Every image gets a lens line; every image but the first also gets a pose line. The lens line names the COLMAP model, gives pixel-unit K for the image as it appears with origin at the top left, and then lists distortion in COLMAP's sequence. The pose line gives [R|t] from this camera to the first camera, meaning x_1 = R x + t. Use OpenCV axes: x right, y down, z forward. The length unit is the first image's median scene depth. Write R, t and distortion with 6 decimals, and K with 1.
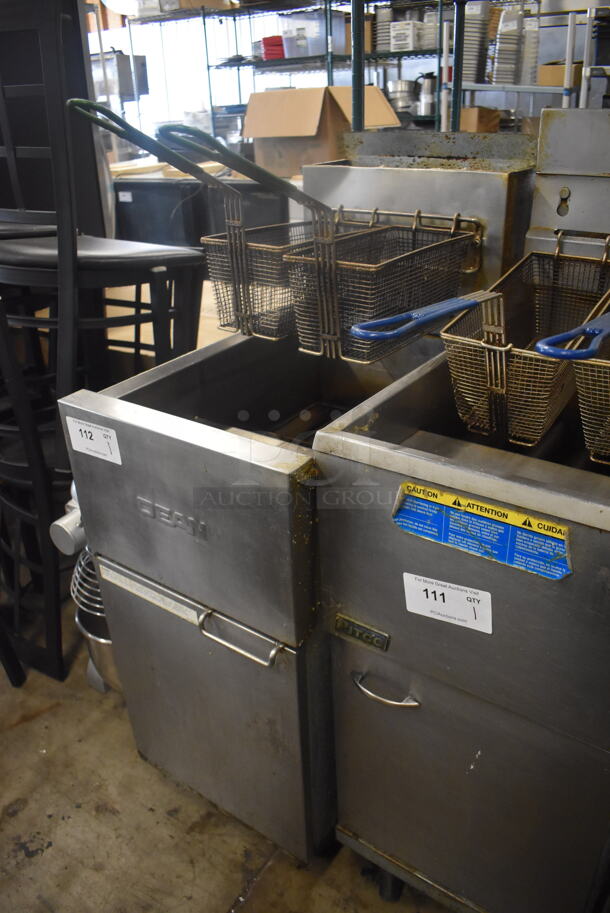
lens RADIAL K [[701.0, 0, 305.0], [0, 701.0, 456.5], [0, 0, 1]] dist [-0.091908, 0.008683]
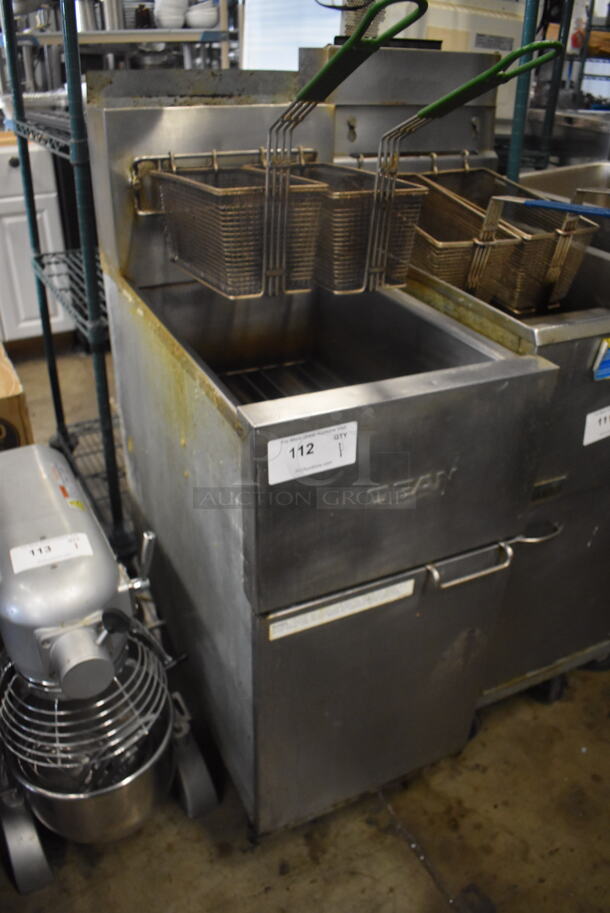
lens RADIAL K [[701.0, 0, 305.0], [0, 701.0, 456.5], [0, 0, 1]] dist [-0.091908, 0.008683]
pose [[0.489717, -0.402804, 0.773257, -0.719648], [0.367353, 0.899645, 0.235991, -0.163170], [-0.790715, 0.168489, 0.588542, 0.433877]]
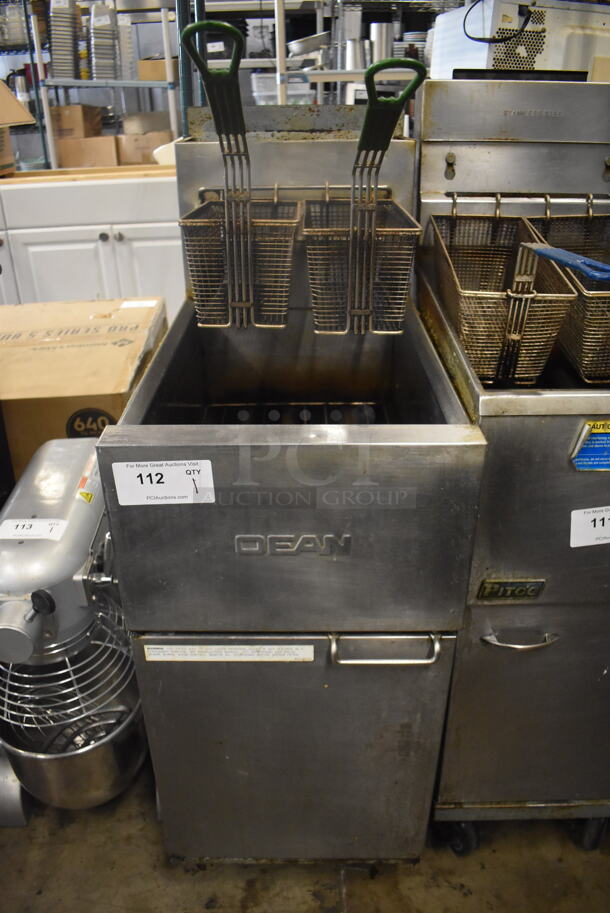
lens RADIAL K [[701.0, 0, 305.0], [0, 701.0, 456.5], [0, 0, 1]] dist [-0.091908, 0.008683]
pose [[0.820059, -0.244393, 0.517470, -0.449064], [0.246817, 0.966847, 0.065486, -0.050617], [-0.516319, 0.074018, 0.853192, 0.203600]]
